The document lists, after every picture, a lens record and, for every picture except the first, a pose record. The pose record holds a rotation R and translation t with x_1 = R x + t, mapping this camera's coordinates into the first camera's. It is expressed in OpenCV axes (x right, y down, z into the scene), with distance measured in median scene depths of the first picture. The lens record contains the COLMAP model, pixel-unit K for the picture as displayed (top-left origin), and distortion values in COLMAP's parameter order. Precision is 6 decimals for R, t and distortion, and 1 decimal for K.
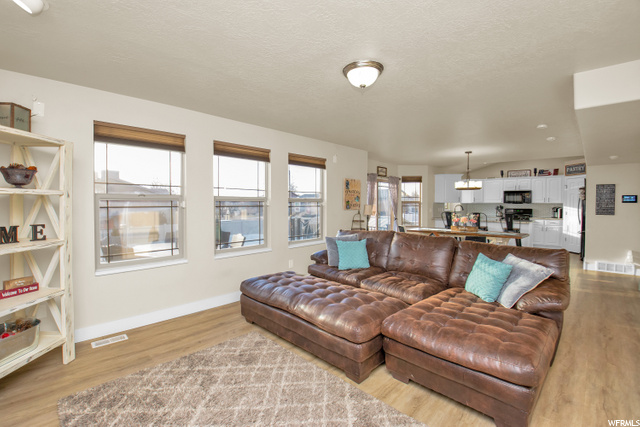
lens RADIAL K [[290.6, 0, 314.2], [0, 290.6, 205.5], [0, 0, 1]] dist [-0.017184, -0.000927]
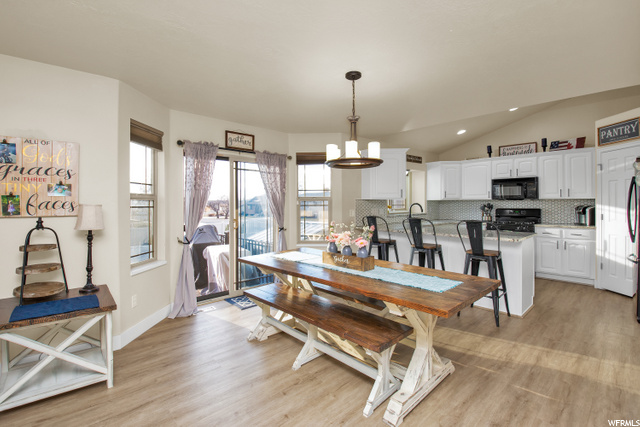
lens RADIAL K [[294.5, 0, 306.5], [0, 294.5, 202.0], [0, 0, 1]] dist [-0.036788, -0.000350]
pose [[0.997180, -0.007087, -0.074706, 0.347433], [0.006122, 0.999895, -0.013139, 0.002472], [0.074791, 0.012645, 0.997119, 0.407158]]
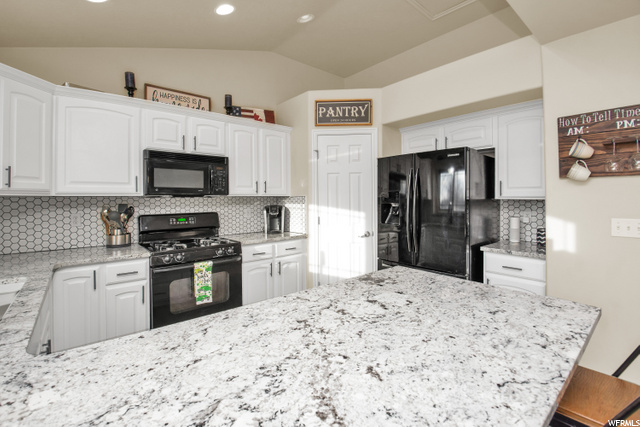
lens RADIAL K [[285.5, 0, 320.3], [0, 285.5, 198.9], [0, 0, 1]] dist [0.000597, -0.000236]
pose [[0.086533, -0.004644, 0.996238, 0.450567], [0.012276, 0.999918, 0.003595, -0.004527], [-0.996173, 0.011918, 0.086583, 0.890963]]
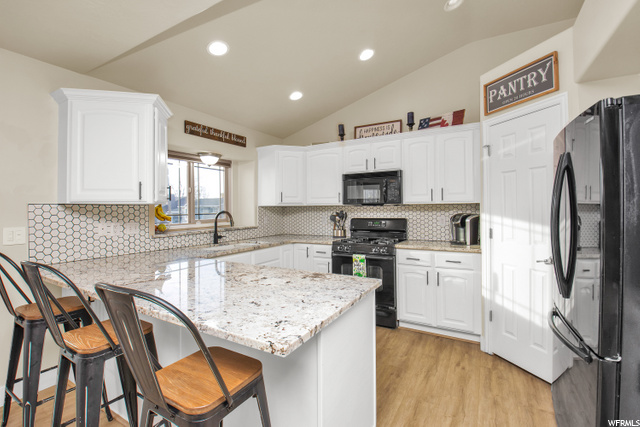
lens RADIAL K [[290.6, 0, 314.2], [0, 290.6, 205.5], [0, 0, 1]] dist [-0.017184, -0.000927]
pose [[0.969182, -0.008203, 0.246208, 0.567695], [0.012714, 0.999779, -0.016740, -0.001430], [-0.246017, 0.019354, 0.969072, 0.684502]]
